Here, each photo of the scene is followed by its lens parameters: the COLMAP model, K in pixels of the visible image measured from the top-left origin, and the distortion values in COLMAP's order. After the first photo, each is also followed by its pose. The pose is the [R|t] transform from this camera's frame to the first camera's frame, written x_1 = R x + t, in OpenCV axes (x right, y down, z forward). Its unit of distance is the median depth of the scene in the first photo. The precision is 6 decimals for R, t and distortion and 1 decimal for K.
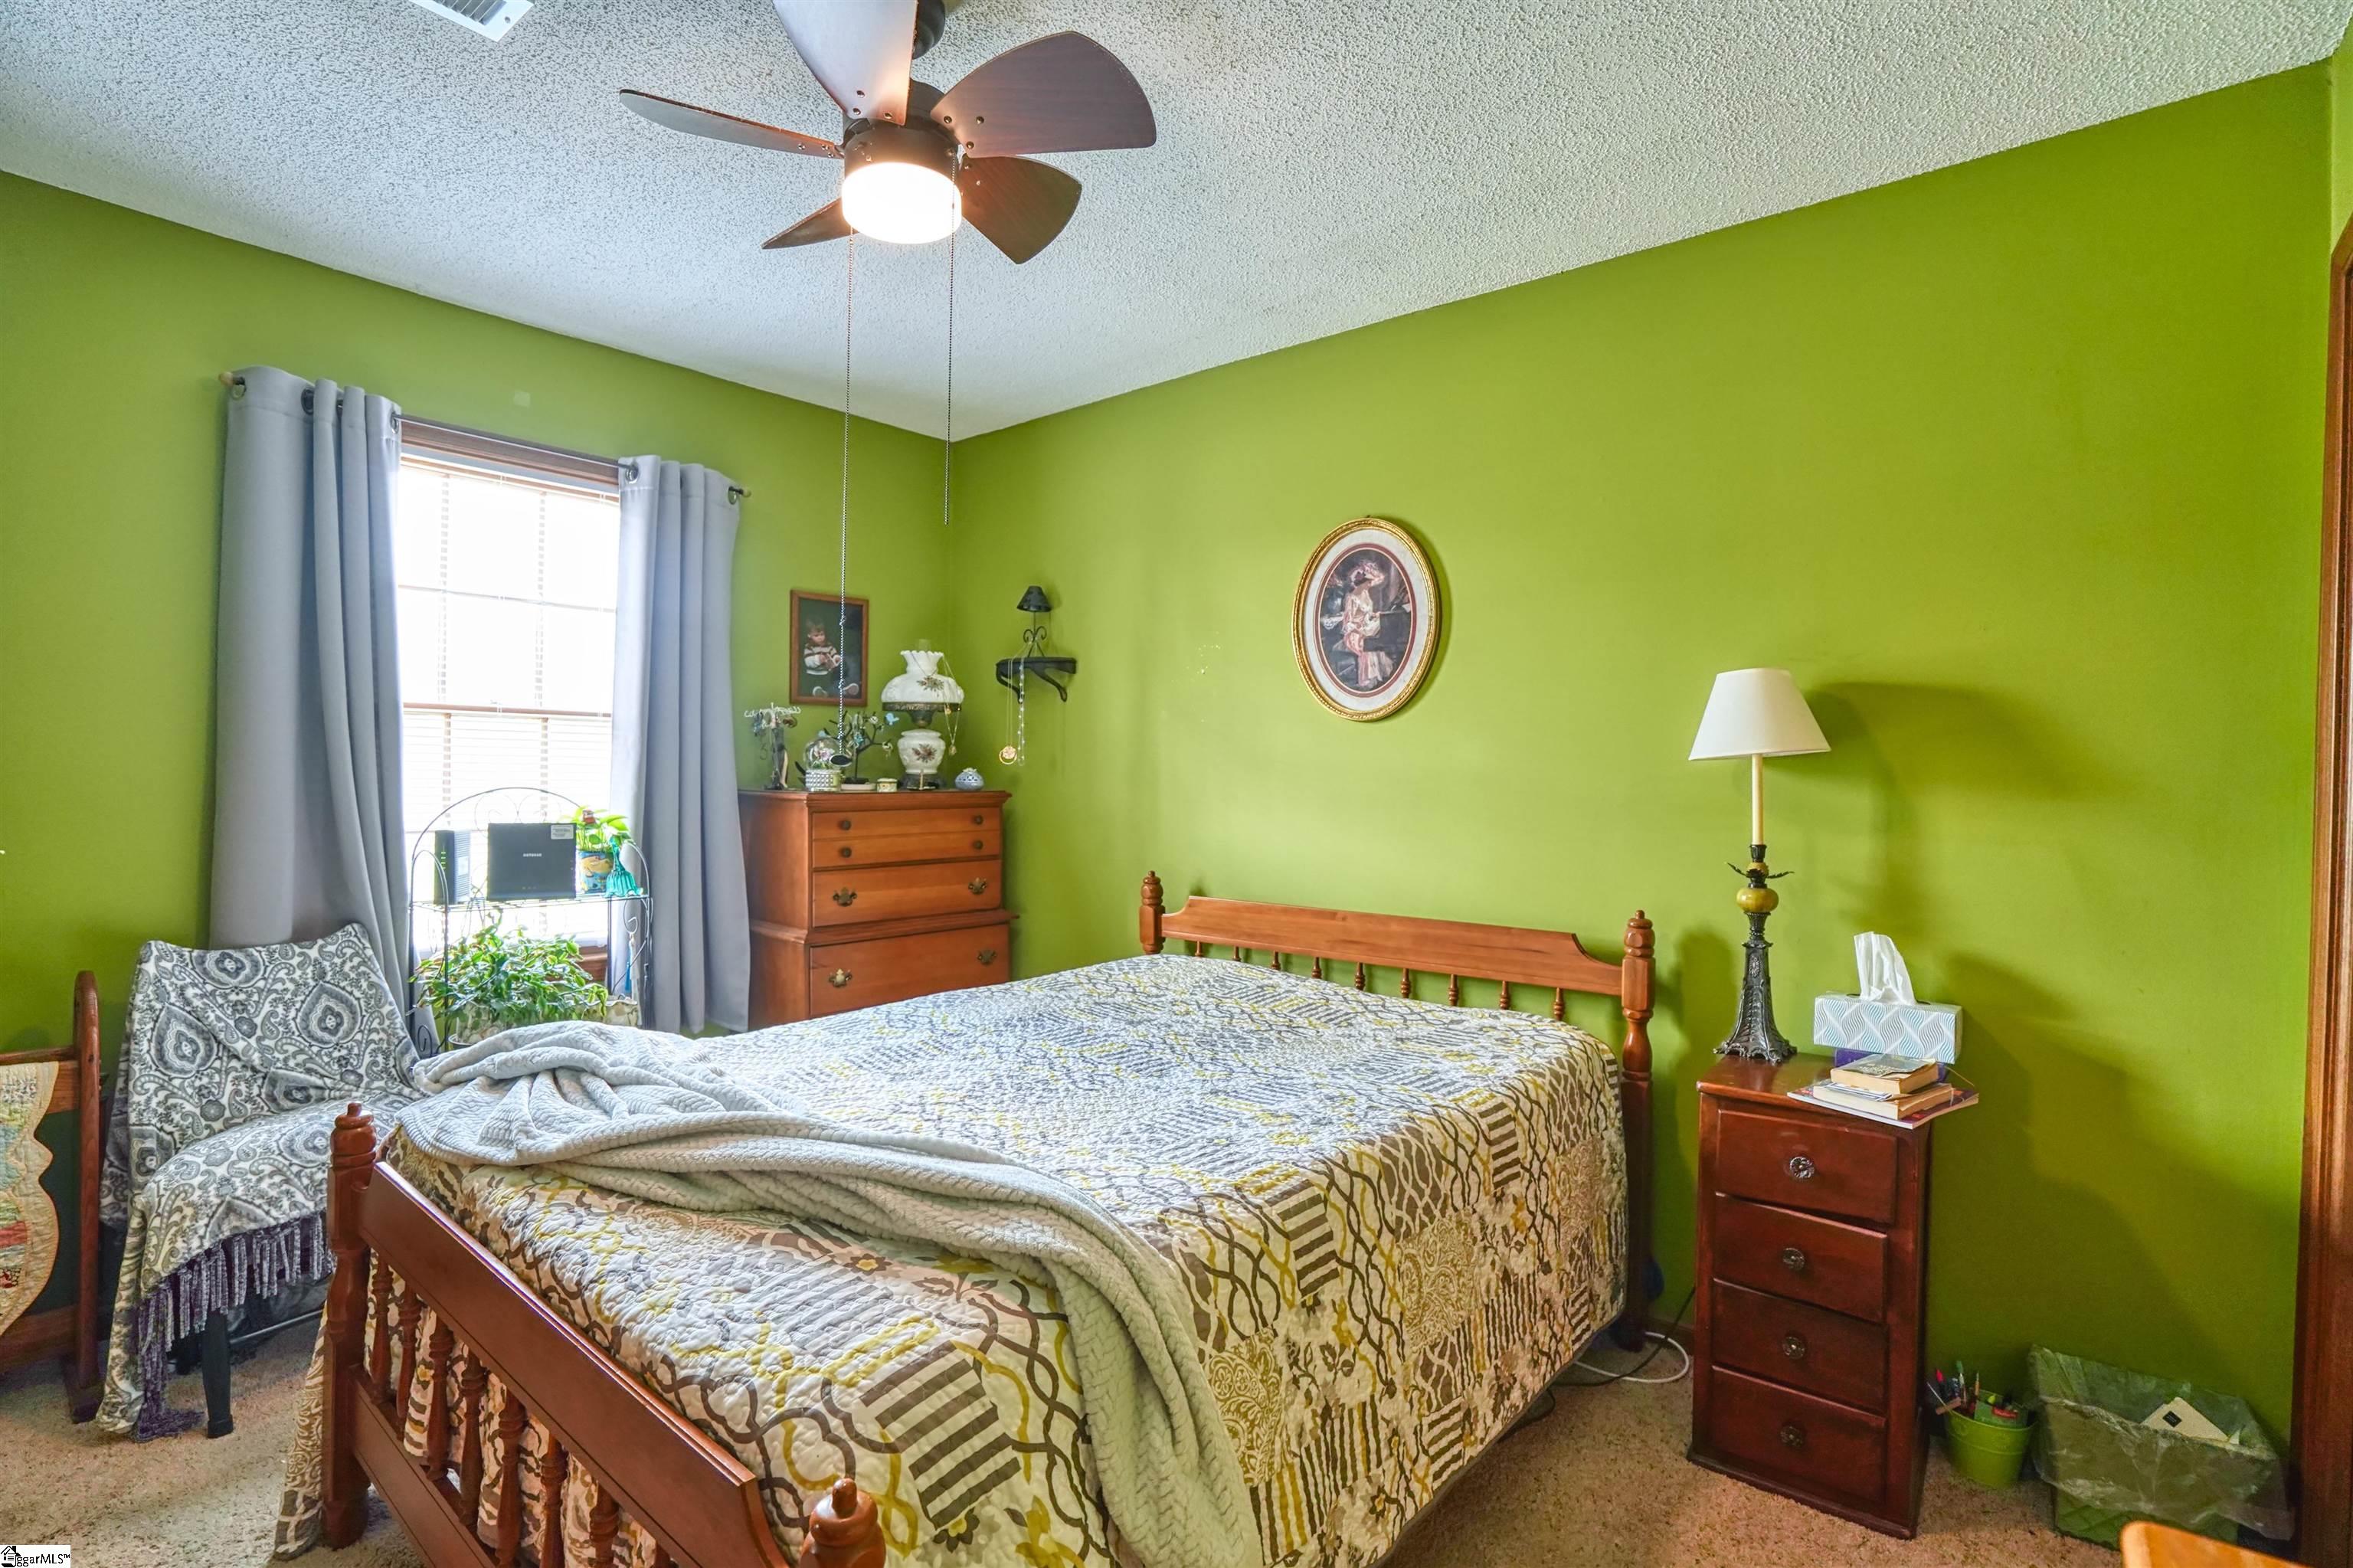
lens RADIAL K [[1095.1, 0, 1164.4], [0, 1095.1, 780.8], [0, 0, 1]] dist [-0.060584, 0.027053]
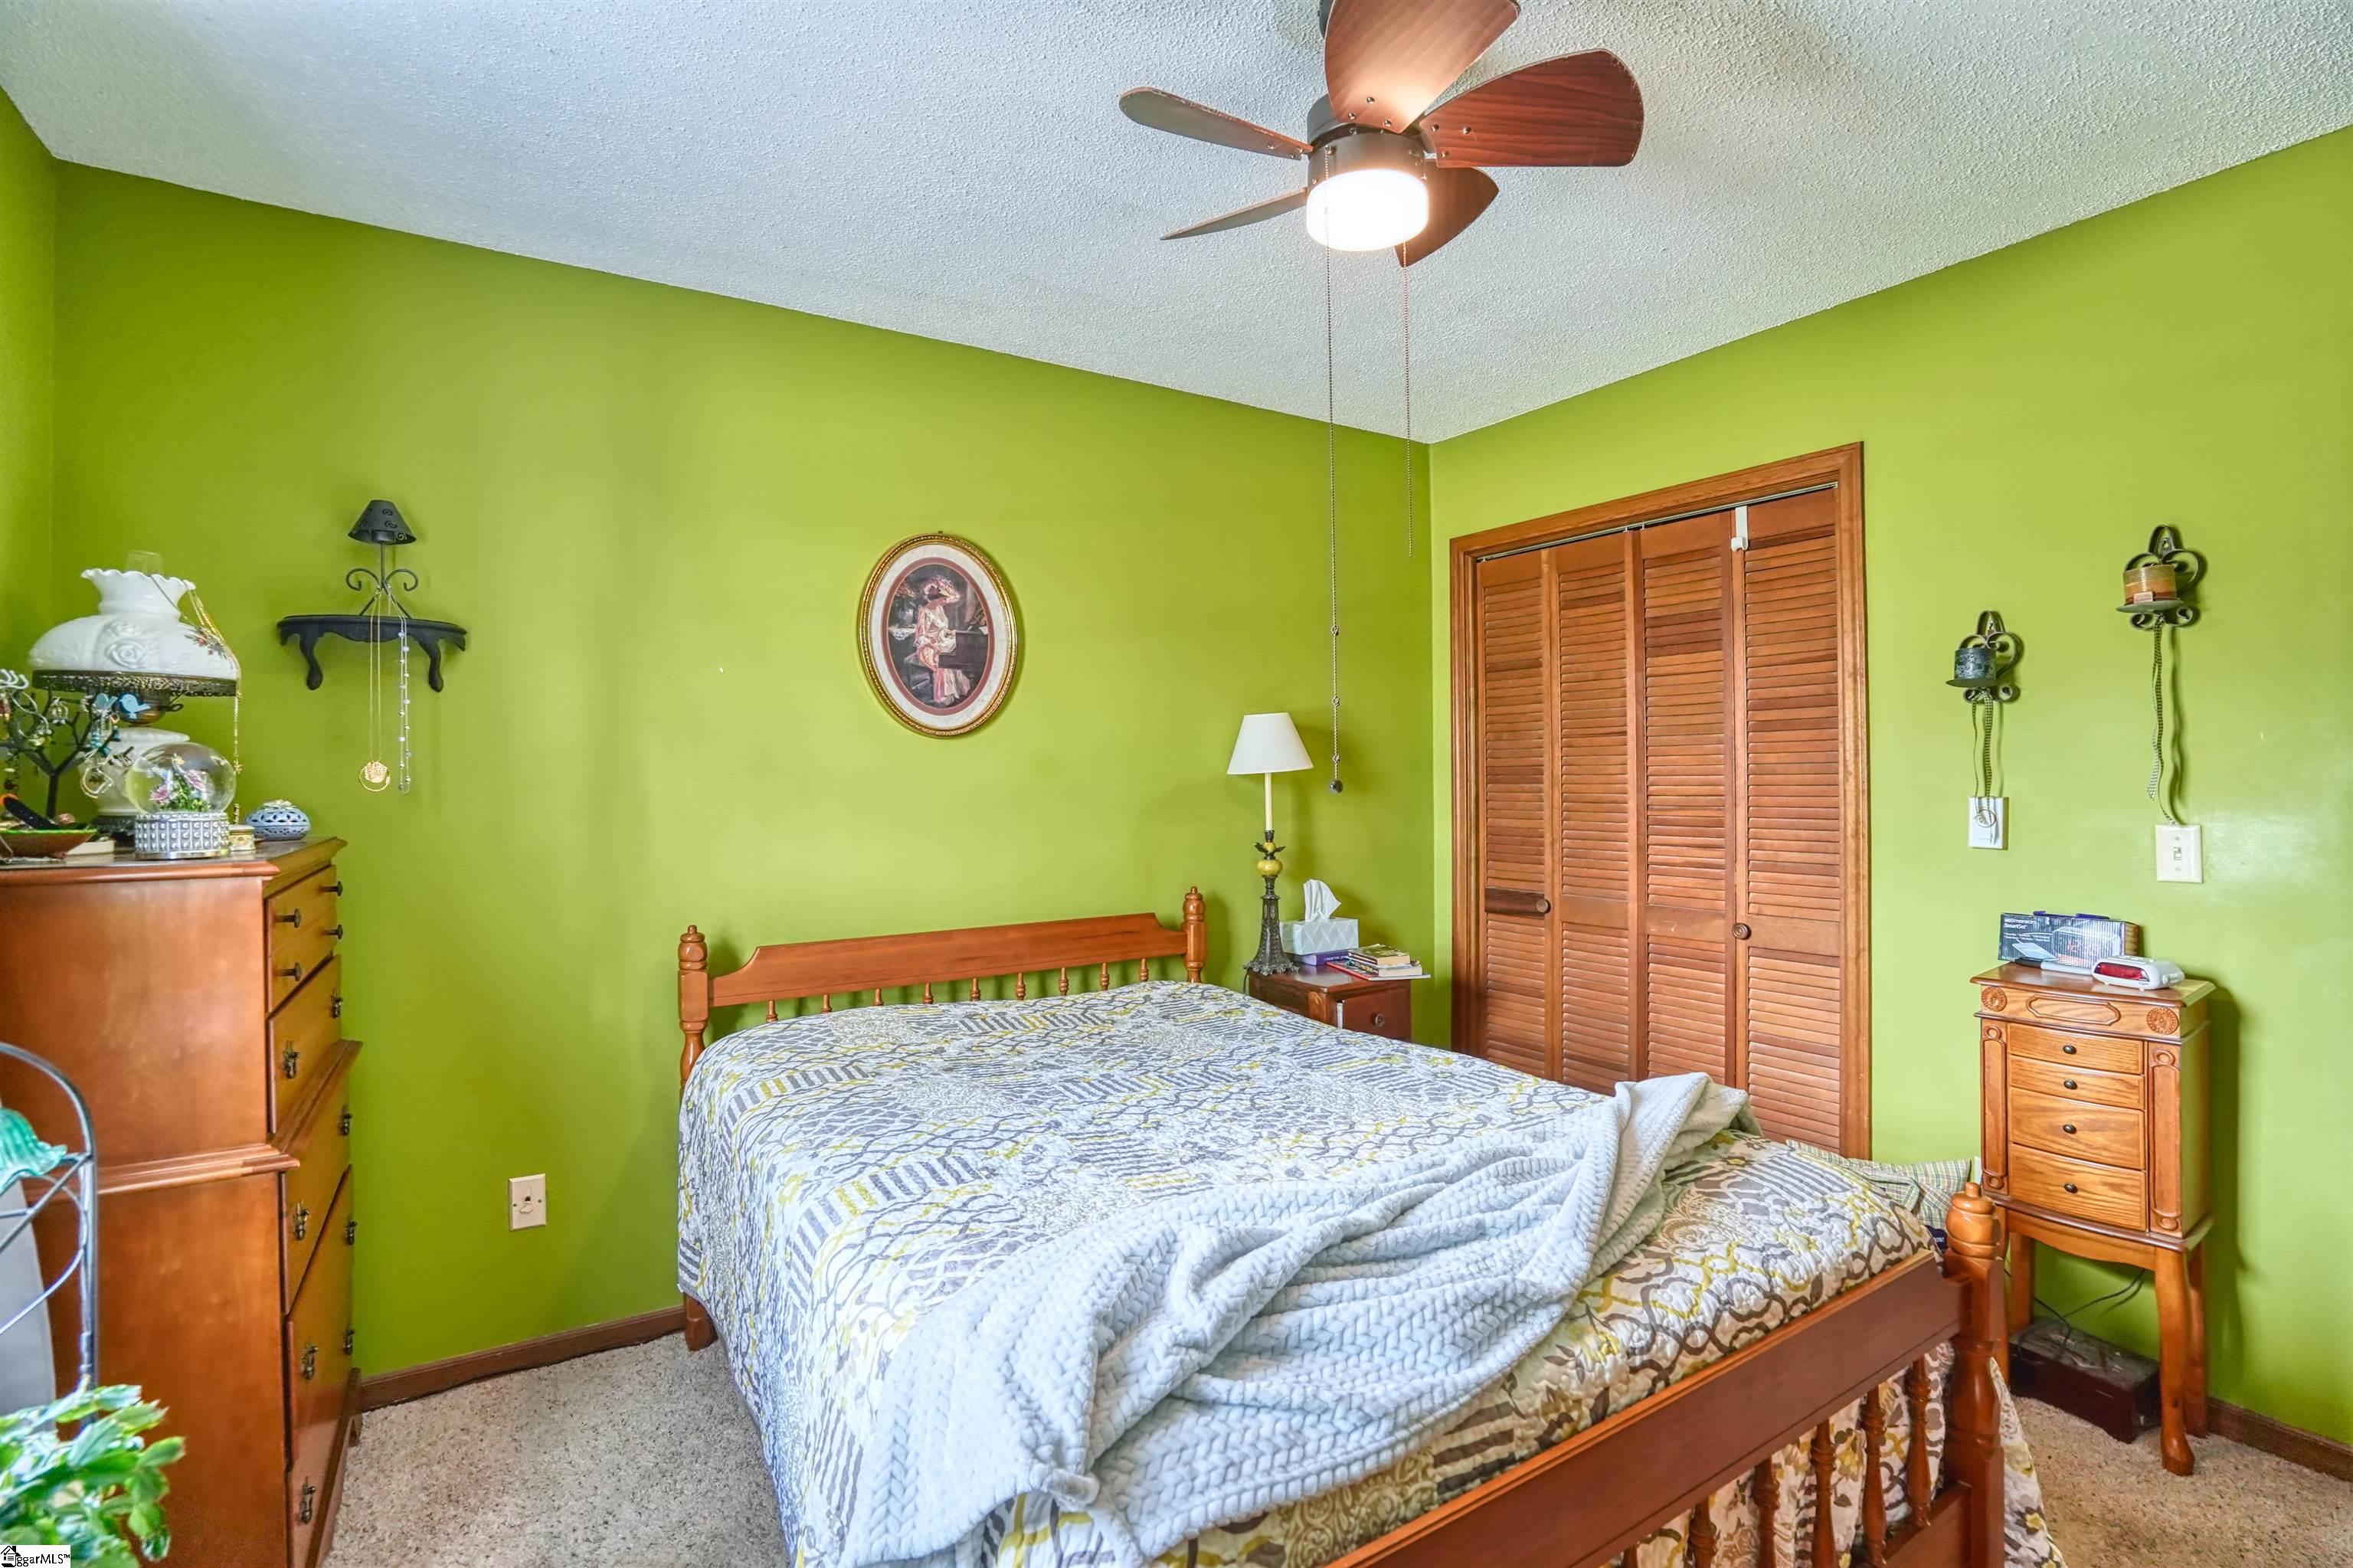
lens RADIAL K [[1095.1, 0, 1164.4], [0, 1095.1, 780.8], [0, 0, 1]] dist [-0.060584, 0.027053]
pose [[0.304147, -0.016736, 0.952478, -0.705246], [0.022077, 0.999701, 0.010516, -0.021688], [-0.952369, 0.017830, 0.304425, 0.508555]]
